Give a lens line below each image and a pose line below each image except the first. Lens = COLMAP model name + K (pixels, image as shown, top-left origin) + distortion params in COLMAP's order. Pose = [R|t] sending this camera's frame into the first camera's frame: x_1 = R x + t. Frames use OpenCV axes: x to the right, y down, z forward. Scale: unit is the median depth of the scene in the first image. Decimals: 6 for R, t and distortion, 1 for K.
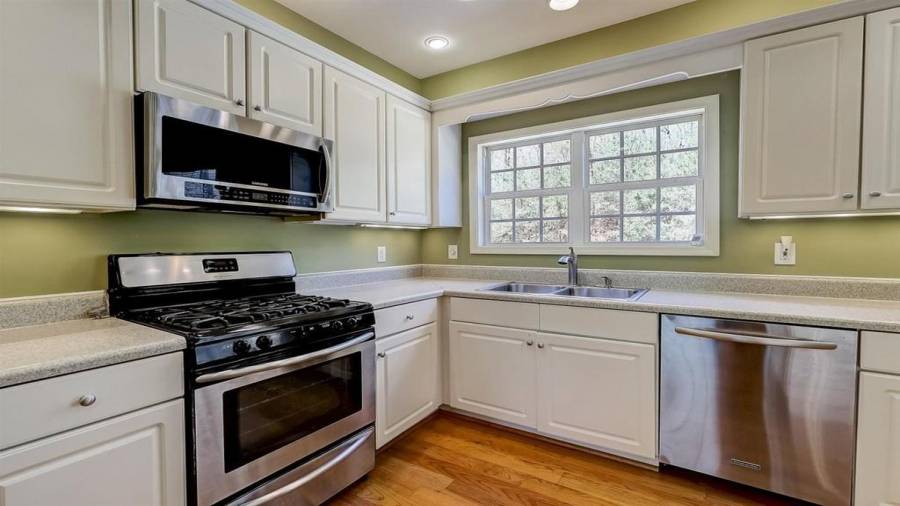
lens RADIAL K [[402.7, 0, 448.6], [0, 402.7, 252.5], [0, 0, 1]] dist [-0.000189, -0.000212]
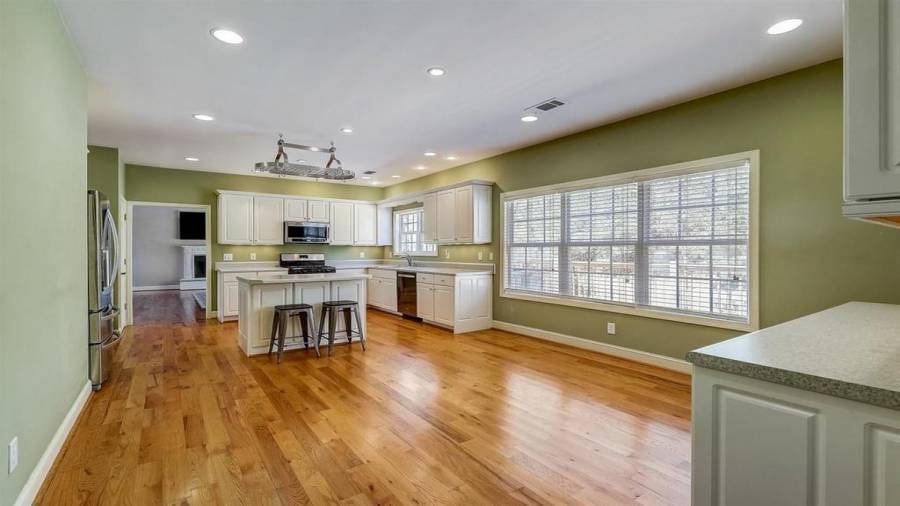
lens RADIAL K [[402.7, 0, 448.6], [0, 402.7, 252.5], [0, 0, 1]] dist [-0.000189, -0.000212]
pose [[0.931284, 0.007788, -0.364210, 1.958561], [-0.014188, 0.999788, -0.014900, 0.026268], [0.364017, 0.019043, 0.931198, -1.926333]]
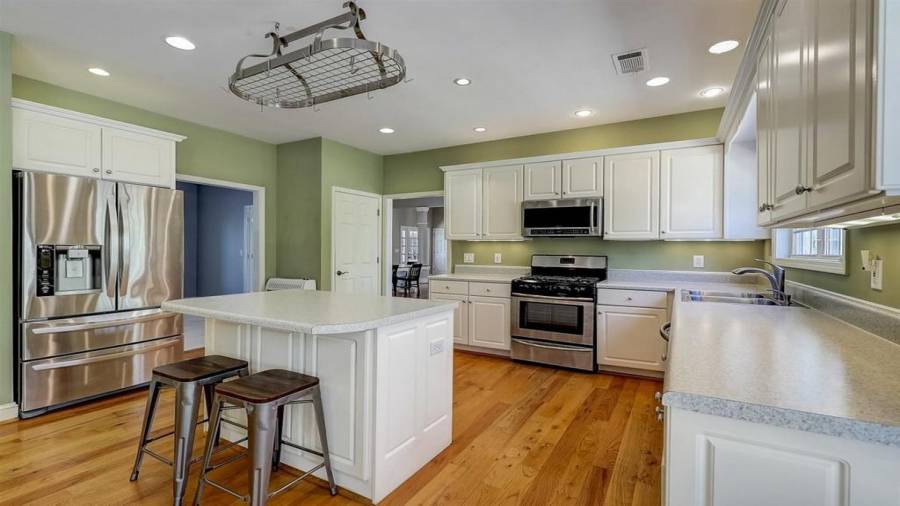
lens RADIAL K [[402.7, 0, 448.6], [0, 402.7, 252.5], [0, 0, 1]] dist [-0.000189, -0.000212]
pose [[0.057512, 0.014219, -0.998244, 1.486474], [-0.033966, 0.999348, 0.012278, -0.018179], [0.997767, 0.033200, 0.057958, 0.177959]]
